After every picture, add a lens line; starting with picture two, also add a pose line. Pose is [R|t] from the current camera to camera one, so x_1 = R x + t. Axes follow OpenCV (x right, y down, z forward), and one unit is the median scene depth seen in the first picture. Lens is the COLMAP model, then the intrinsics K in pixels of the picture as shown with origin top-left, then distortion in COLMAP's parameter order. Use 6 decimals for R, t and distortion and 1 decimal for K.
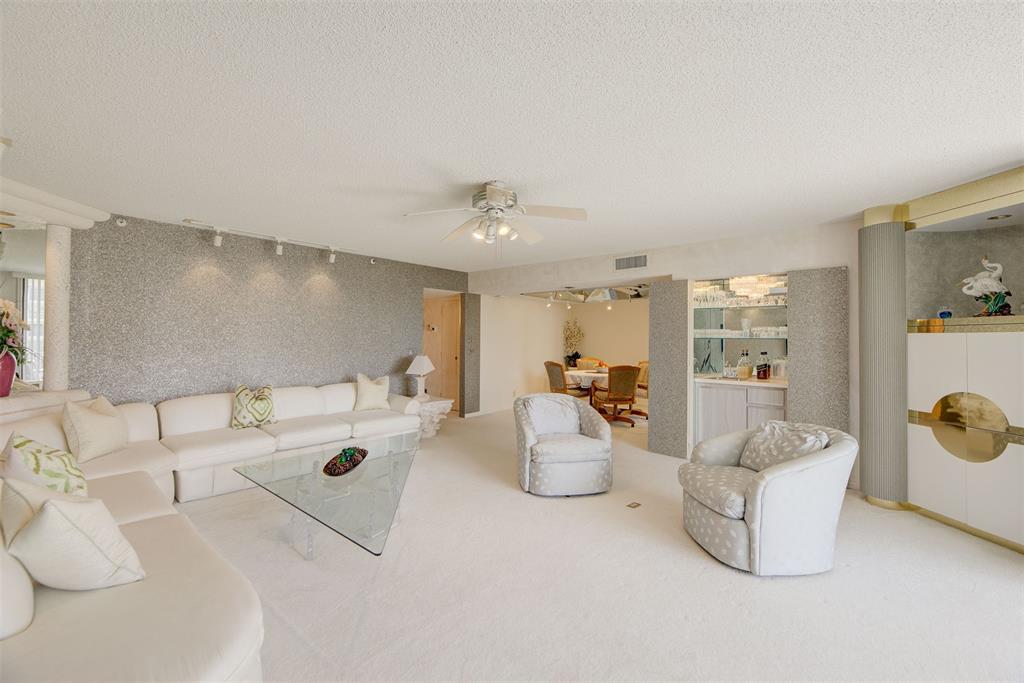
lens RADIAL K [[417.3, 0, 512.7], [0, 417.3, 340.3], [0, 0, 1]] dist [-0.002926, -0.001198]
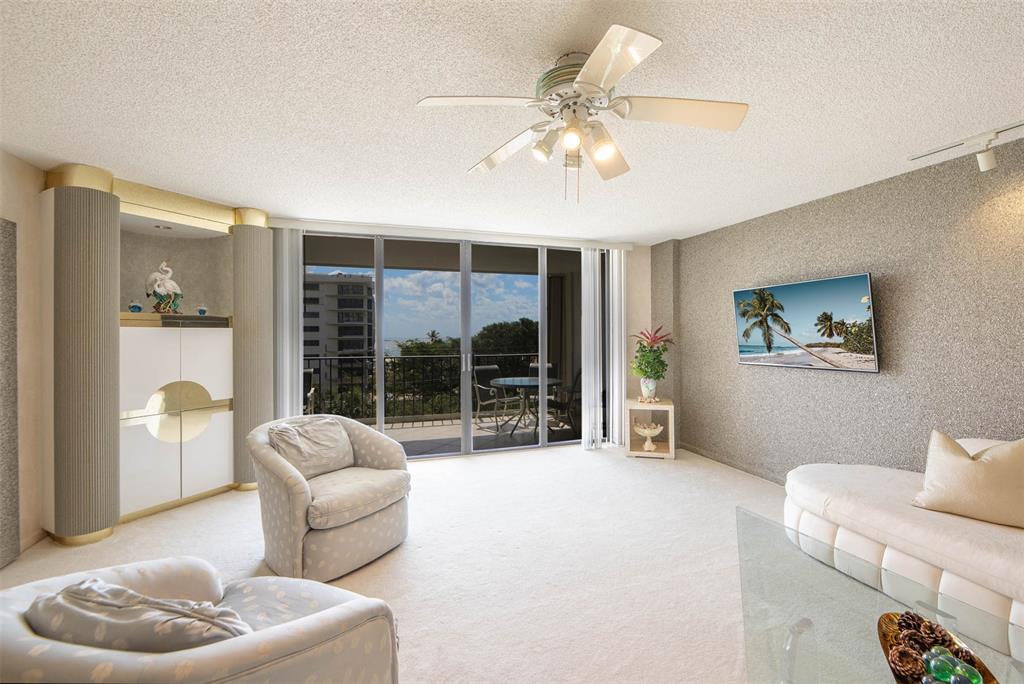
lens RADIAL K [[417.3, 0, 519.9], [0, 417.3, 338.2], [0, 0, 1]] dist [-0.002926, -0.001198]
pose [[-0.852862, -0.007709, 0.522079, -0.259010], [-0.004664, 0.999964, 0.007147, -0.003525], [-0.522115, 0.003661, -0.852867, 1.388958]]
